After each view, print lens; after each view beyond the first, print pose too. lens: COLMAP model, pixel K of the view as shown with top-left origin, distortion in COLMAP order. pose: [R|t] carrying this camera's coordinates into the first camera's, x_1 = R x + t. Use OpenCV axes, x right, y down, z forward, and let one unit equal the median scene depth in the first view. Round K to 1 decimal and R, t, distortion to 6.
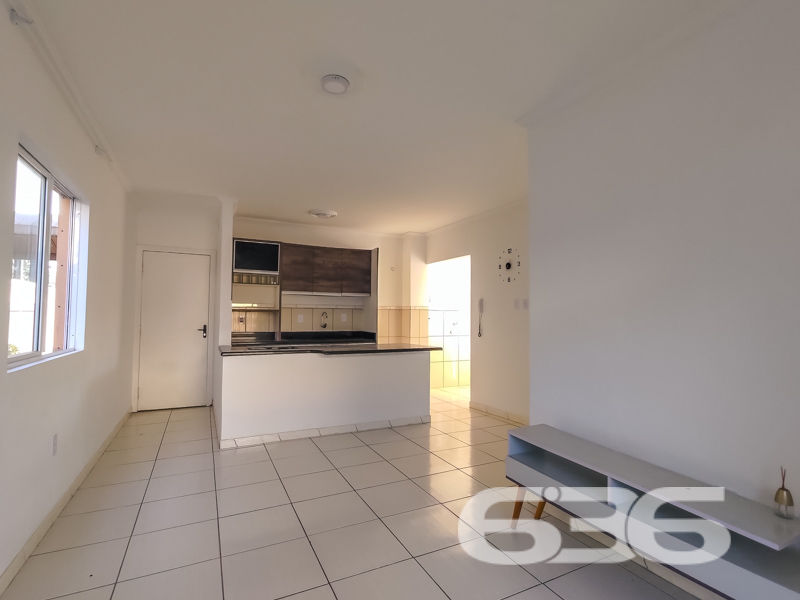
lens RADIAL K [[384.3, 0, 400.0], [0, 384.3, 300.0], [0, 0, 1]] dist [0.003037, -0.000054]
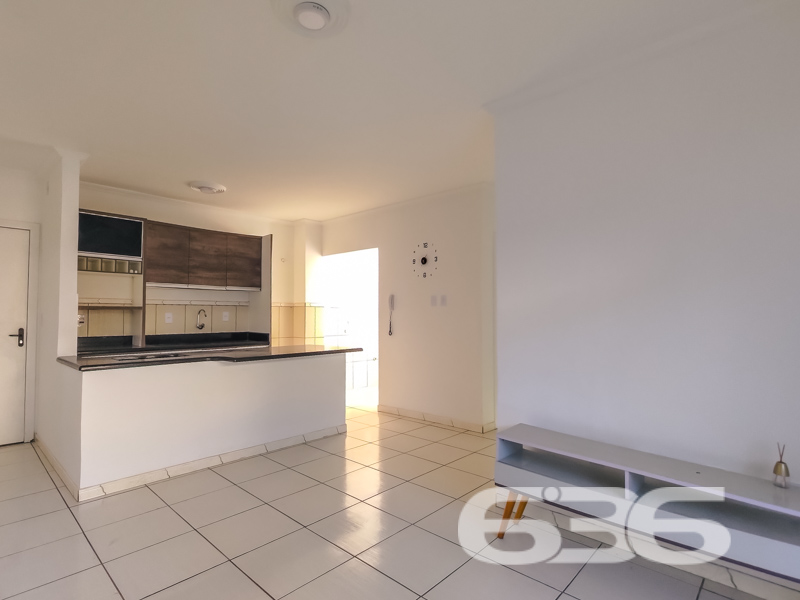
lens RADIAL K [[405.2, 0, 400.0], [0, 405.2, 300.0], [0, 0, 1]] dist [0.004609, 0.000658]
pose [[0.940448, 0.004665, 0.339907, -0.105133], [-0.007128, 0.999957, 0.005998, 0.003379], [-0.339864, -0.008064, 0.940440, 0.058989]]
